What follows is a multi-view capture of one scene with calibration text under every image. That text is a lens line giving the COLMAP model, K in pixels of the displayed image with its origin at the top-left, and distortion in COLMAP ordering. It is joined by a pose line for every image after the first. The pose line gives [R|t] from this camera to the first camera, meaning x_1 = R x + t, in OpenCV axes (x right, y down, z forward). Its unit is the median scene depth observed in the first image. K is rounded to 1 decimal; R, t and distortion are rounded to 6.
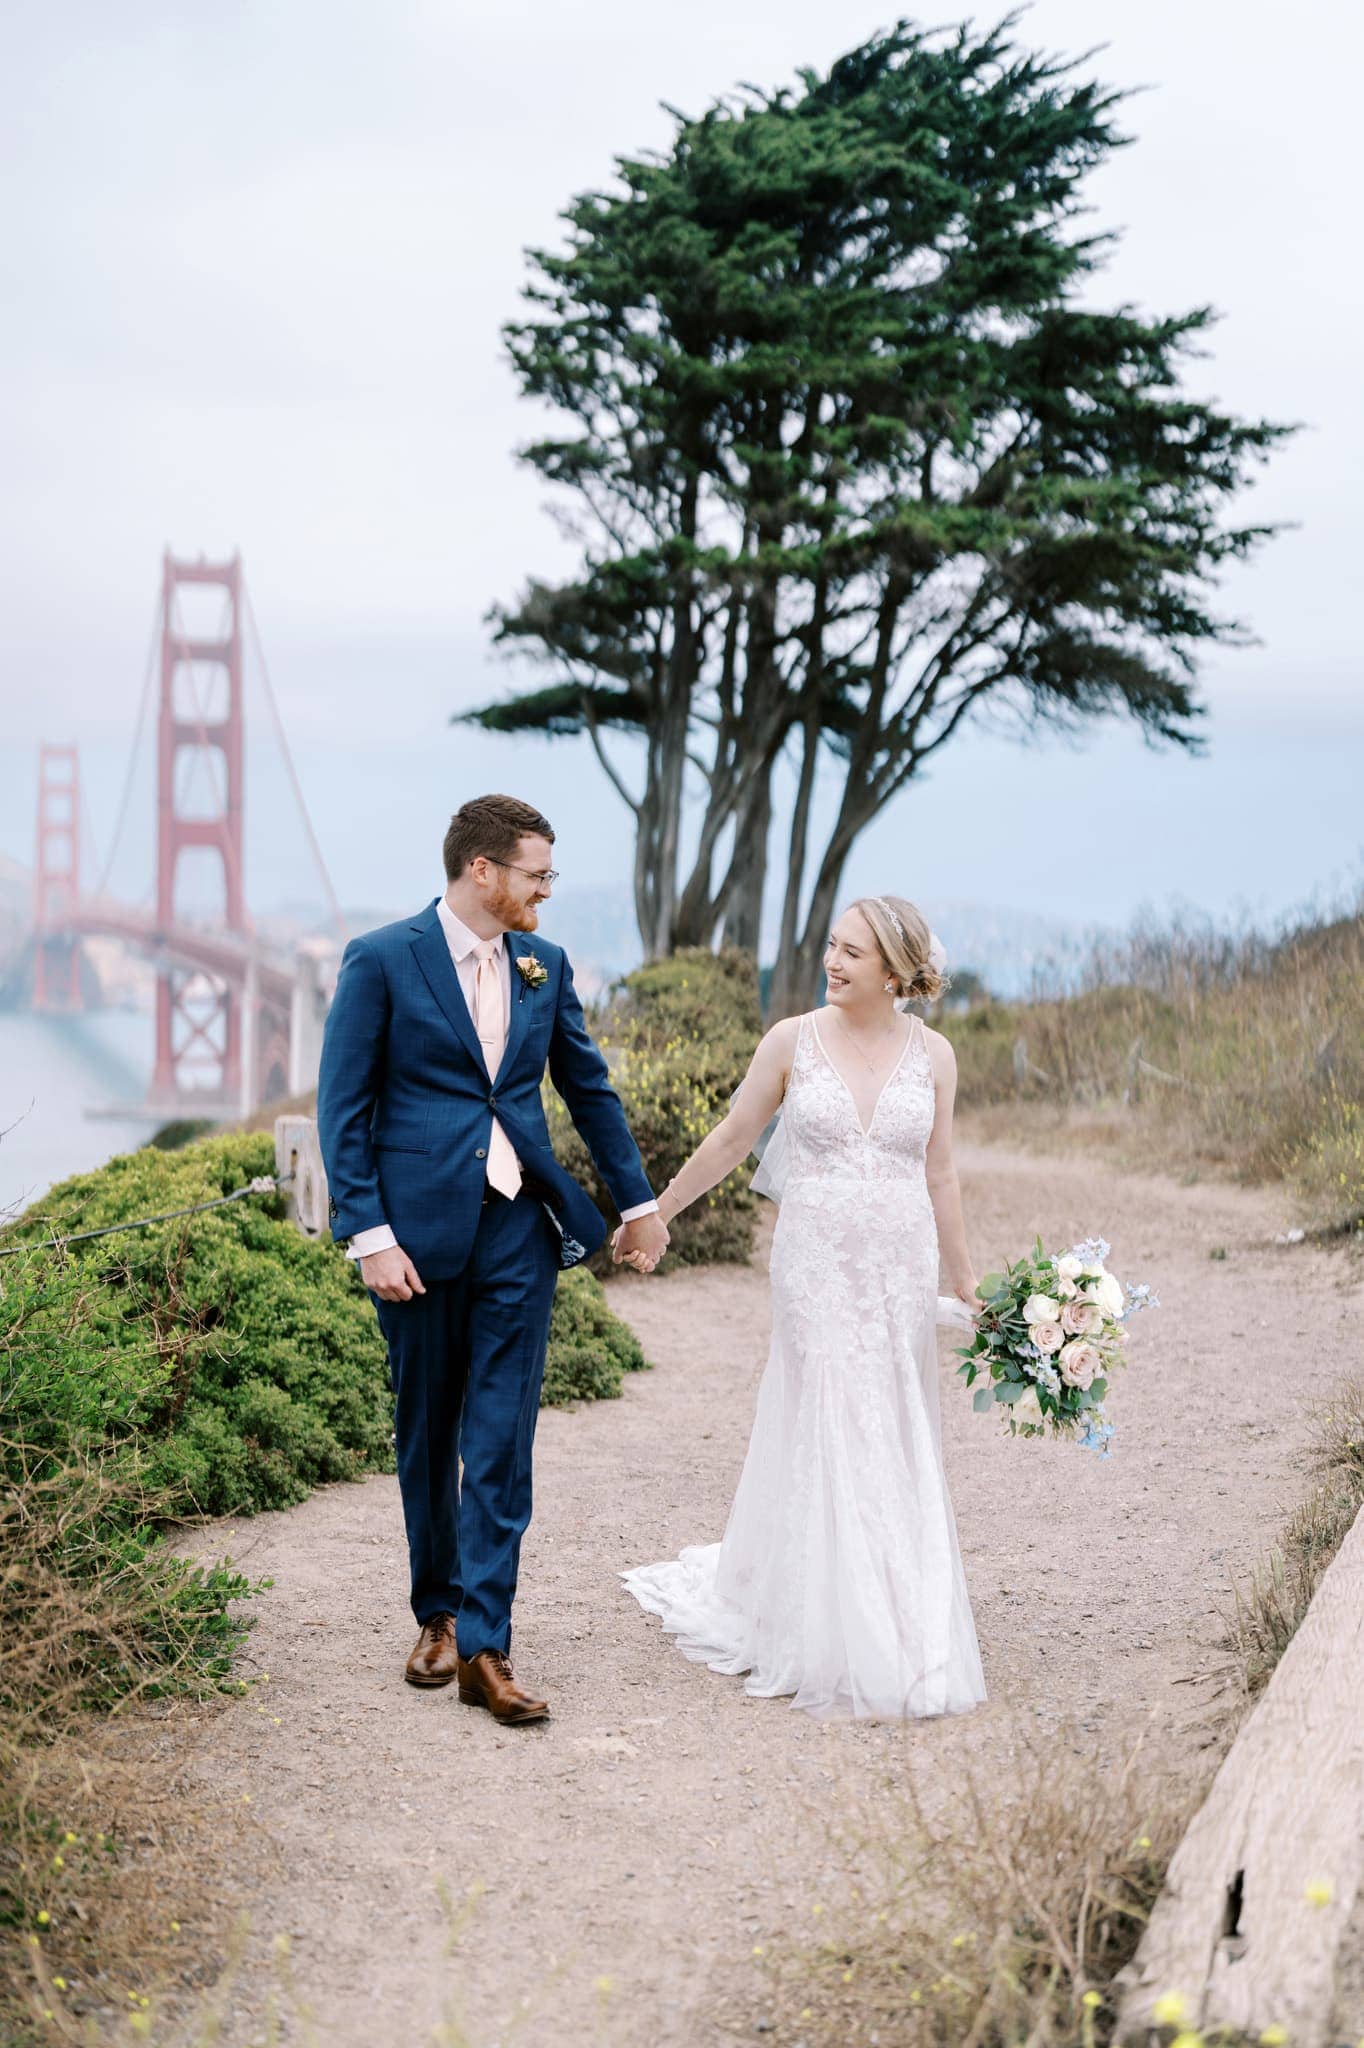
lens RADIAL K [[2958.7, 0, 682.0], [0, 2958.7, 1024.0], [0, 0, 1]] dist [0.028180, -0.605196]
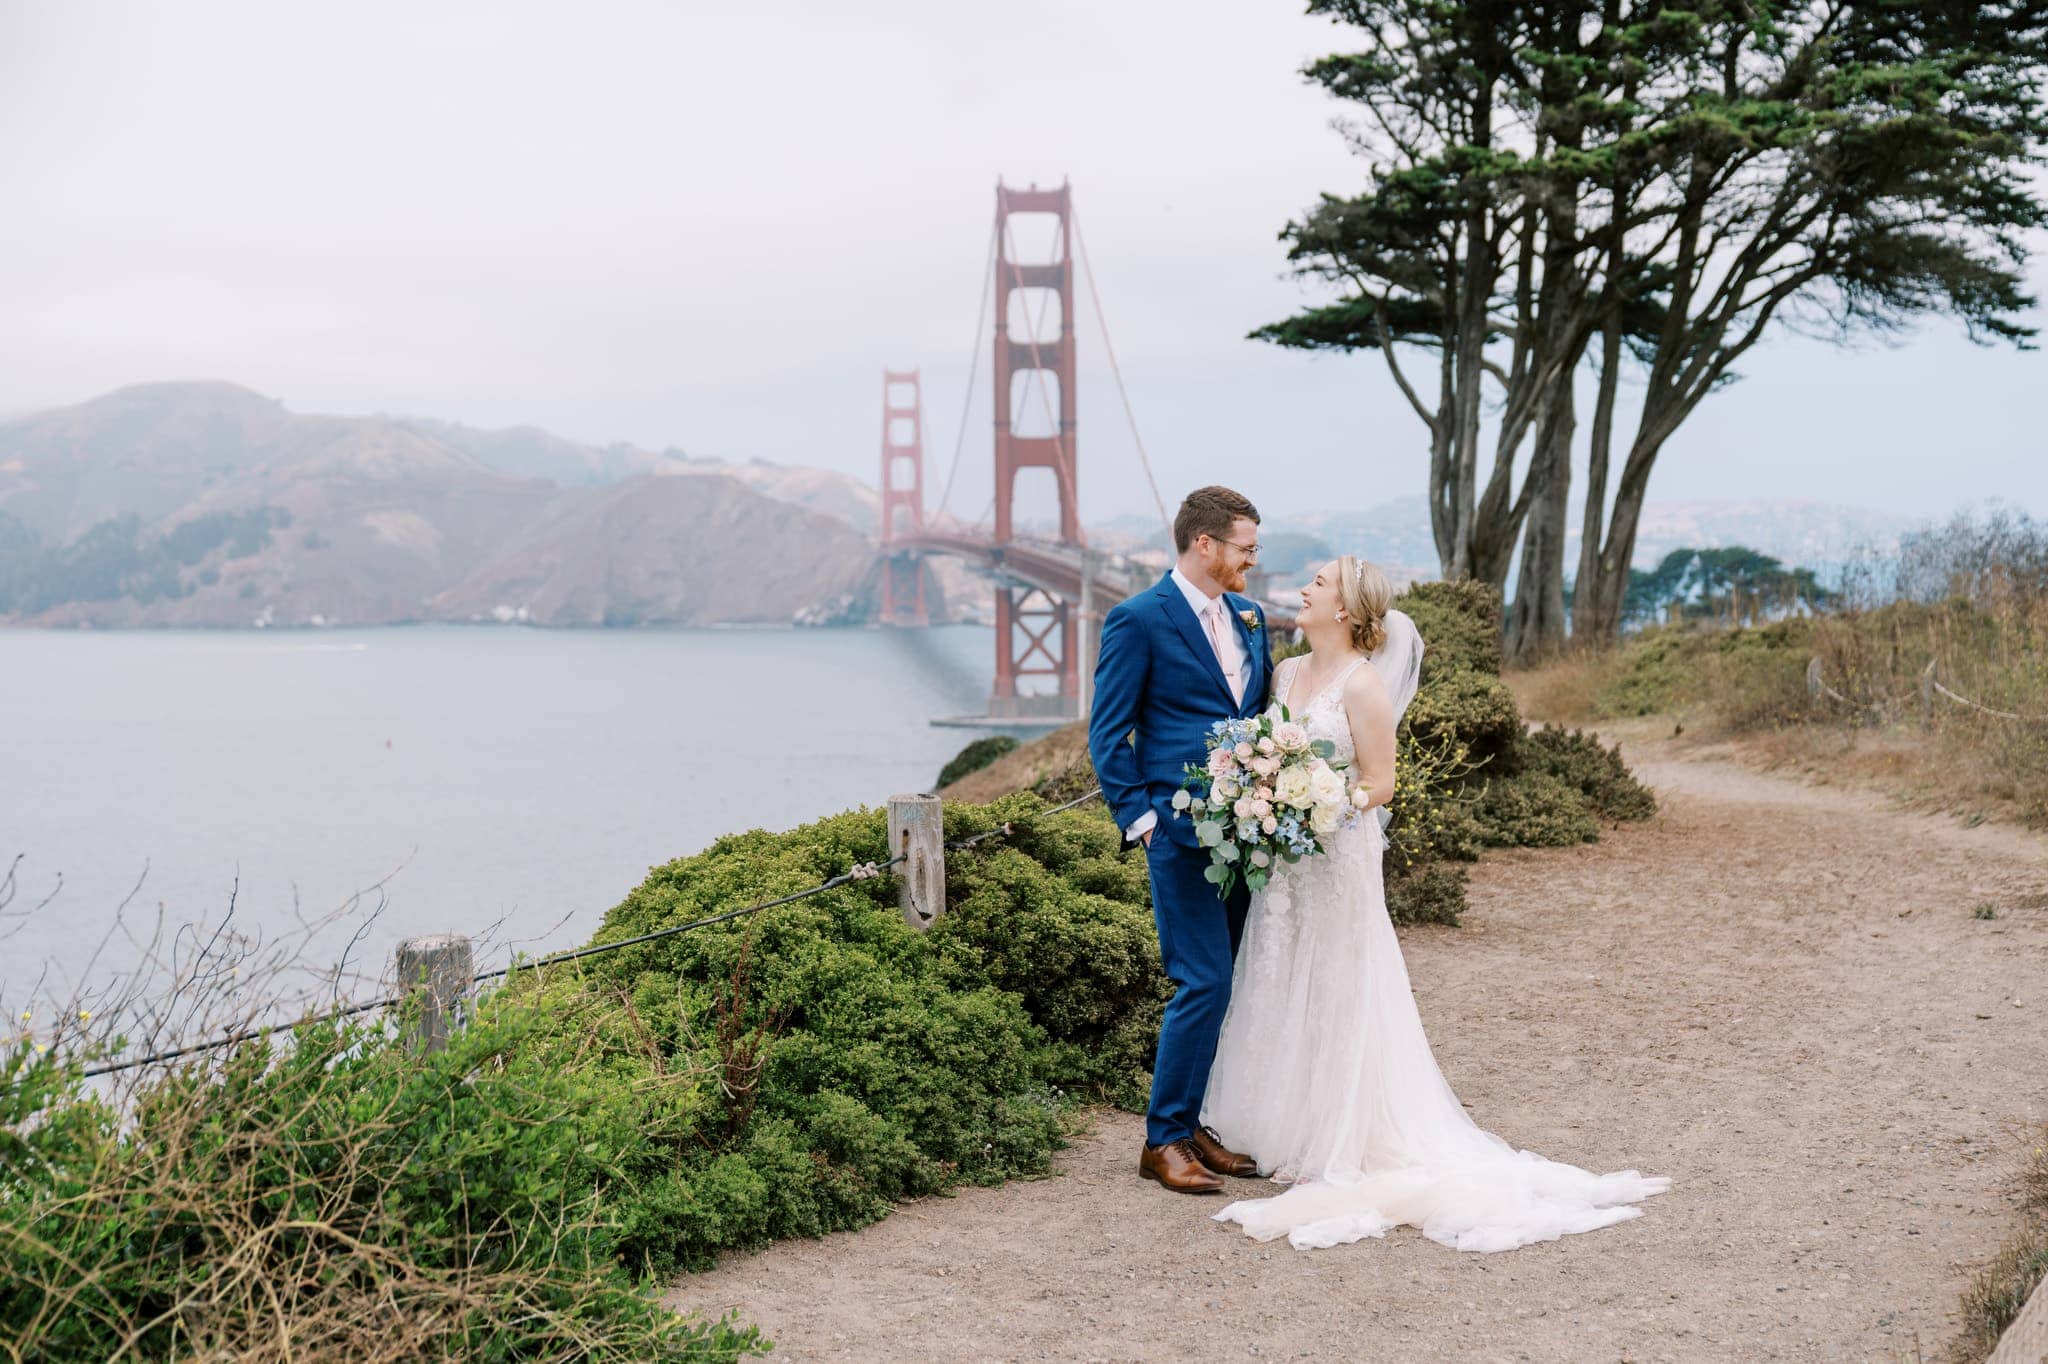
lens RADIAL K [[2862.3, 0, 950.9], [0, 2862.3, 670.3], [0, 0, 1]] dist [0.000977, -0.043364]
pose [[0.980075, -0.013290, -0.198181, 0.016249], [0.016287, 0.999776, 0.013498, -0.005215], [0.197957, -0.016456, 0.980073, 0.026073]]
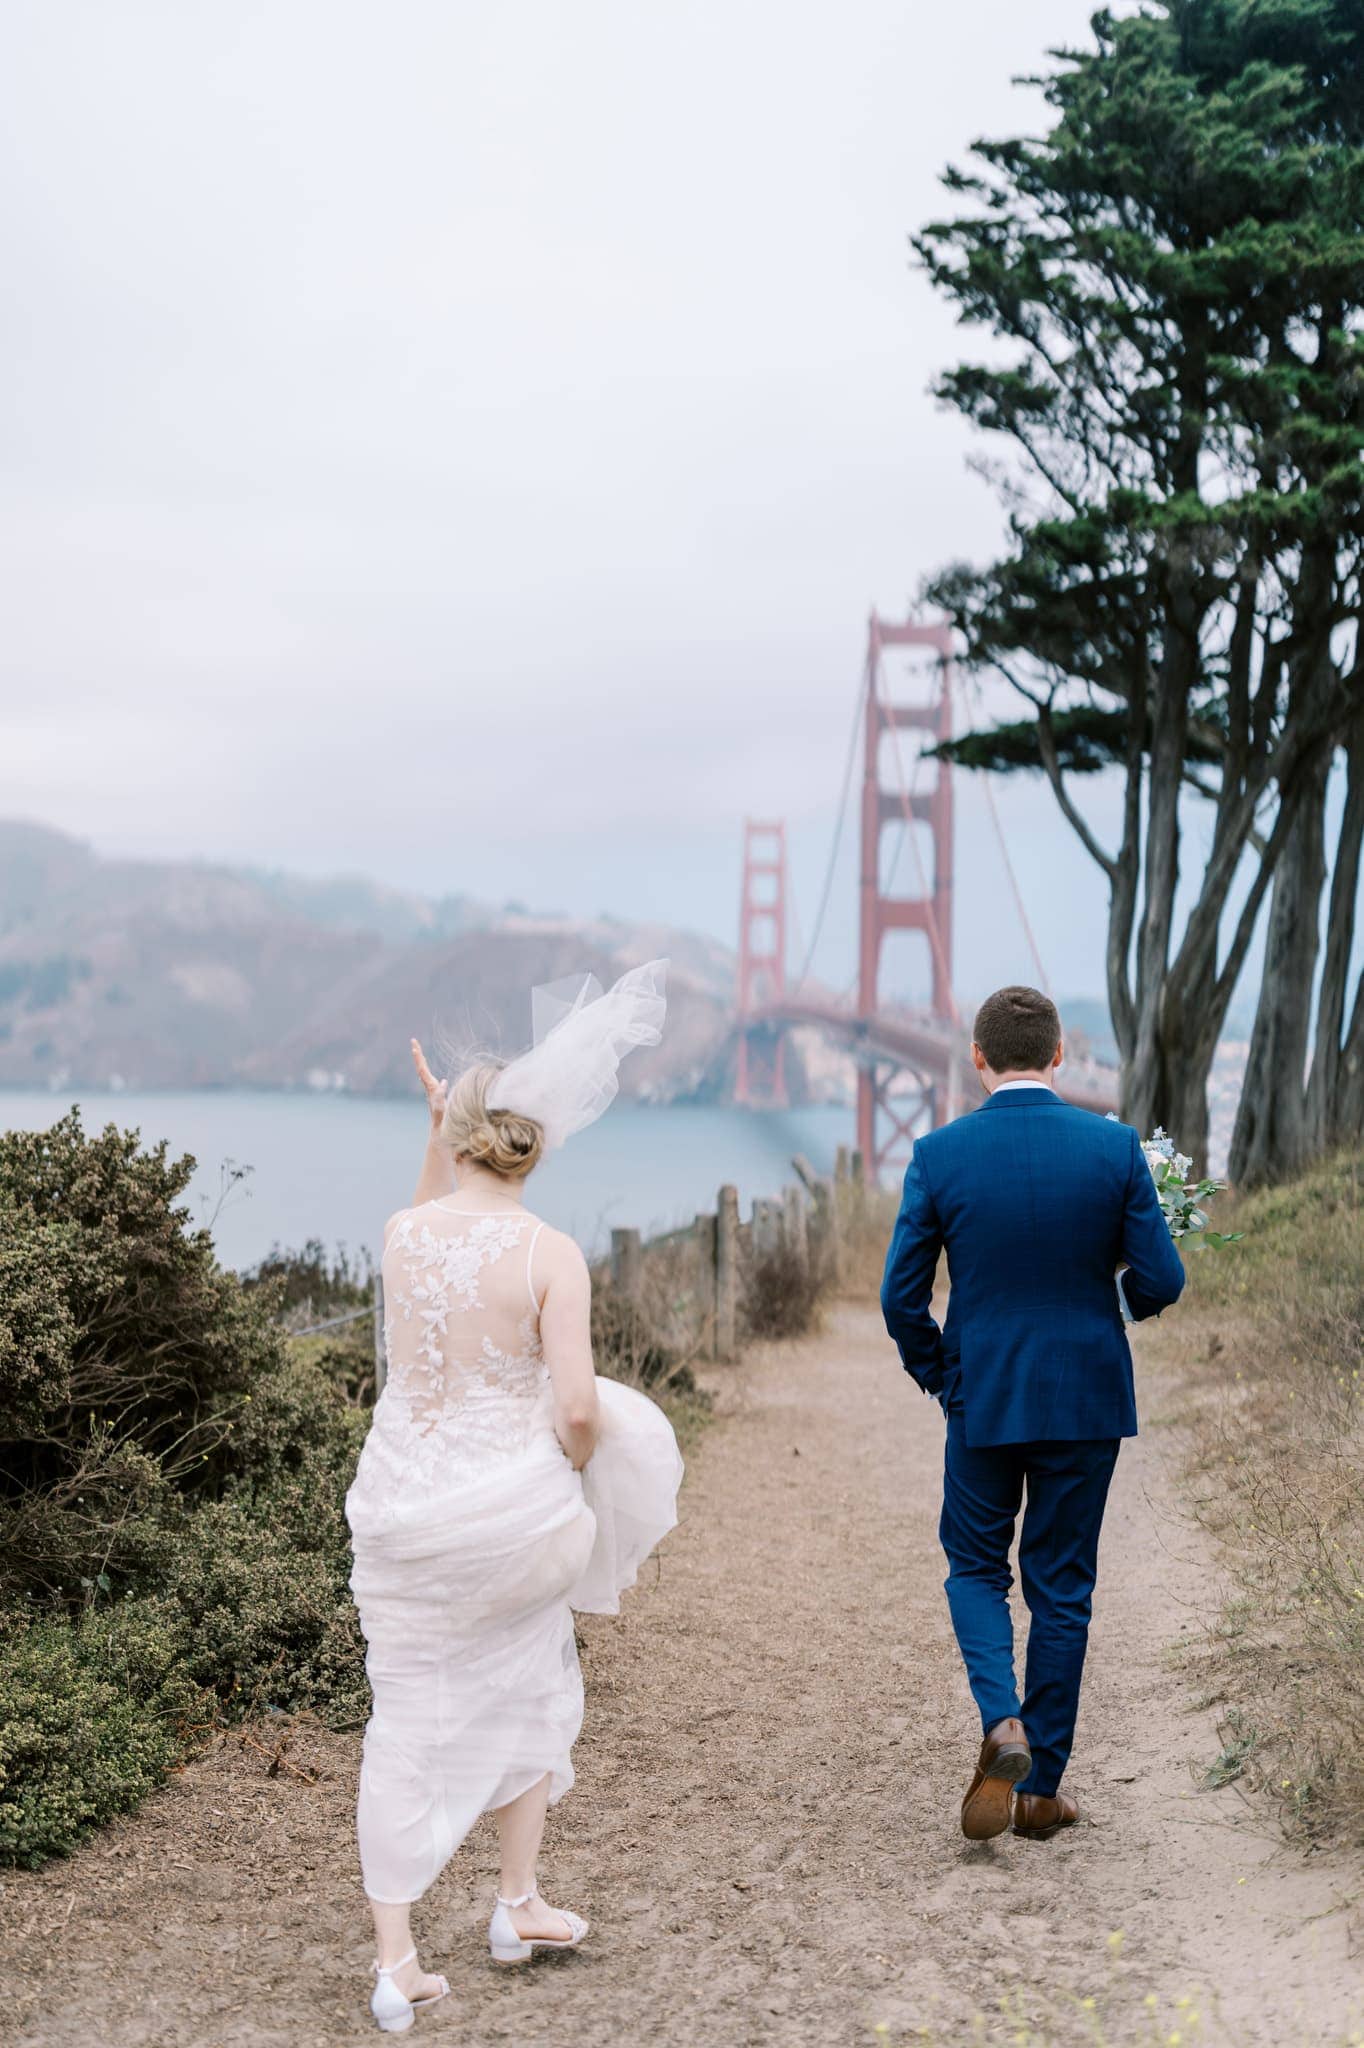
lens RADIAL K [[2958.7, 0, 682.0], [0, 2958.7, 1024.0], [0, 0, 1]] dist [0.028180, -0.605196]
pose [[0.957600, 0.002166, -0.288093, 0.097413], [-0.010335, 0.999586, -0.026839, -0.013225], [0.287916, 0.028678, 0.957226, 0.271789]]
